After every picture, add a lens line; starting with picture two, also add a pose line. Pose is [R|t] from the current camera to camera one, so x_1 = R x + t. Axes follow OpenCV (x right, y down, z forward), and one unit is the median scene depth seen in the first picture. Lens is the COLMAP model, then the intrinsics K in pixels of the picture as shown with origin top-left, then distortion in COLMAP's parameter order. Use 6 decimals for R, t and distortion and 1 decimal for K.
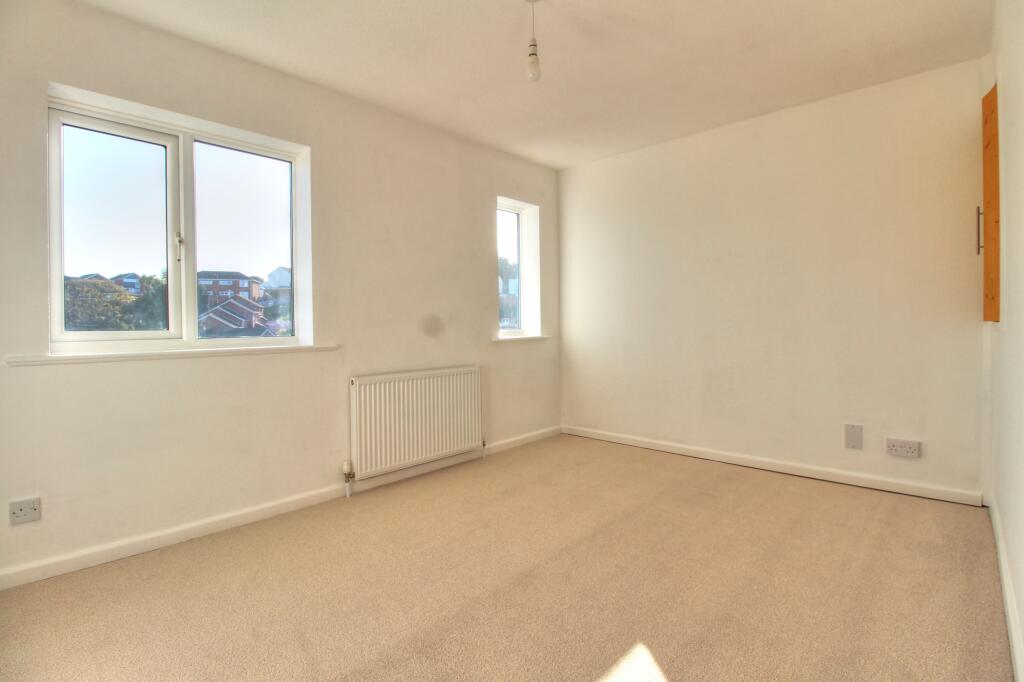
lens RADIAL K [[495.6, 0, 510.8], [0, 495.6, 328.8], [0, 0, 1]] dist [-0.016595, -0.000734]
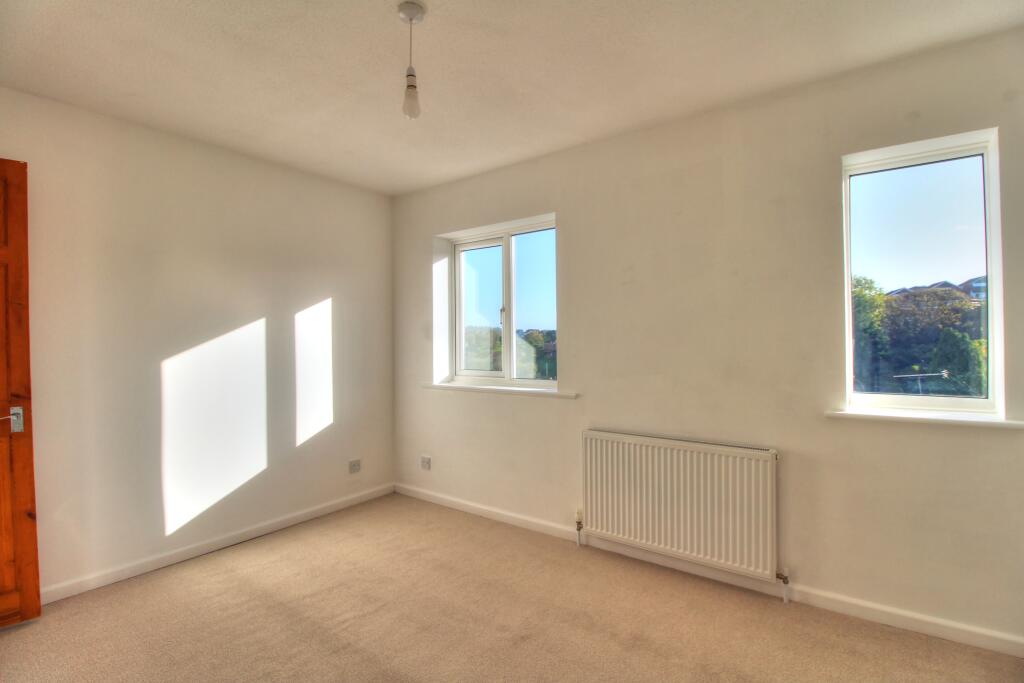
lens RADIAL K [[478.2, 0, 512.0], [0, 478.2, 341.5], [0, 0, 1]] dist [-0.018005, -0.000272]
pose [[0.100985, 0.011530, -0.994821, 0.473132], [0.002097, 0.999928, 0.011802, -0.067255], [0.994886, -0.003278, 0.100954, 0.583576]]
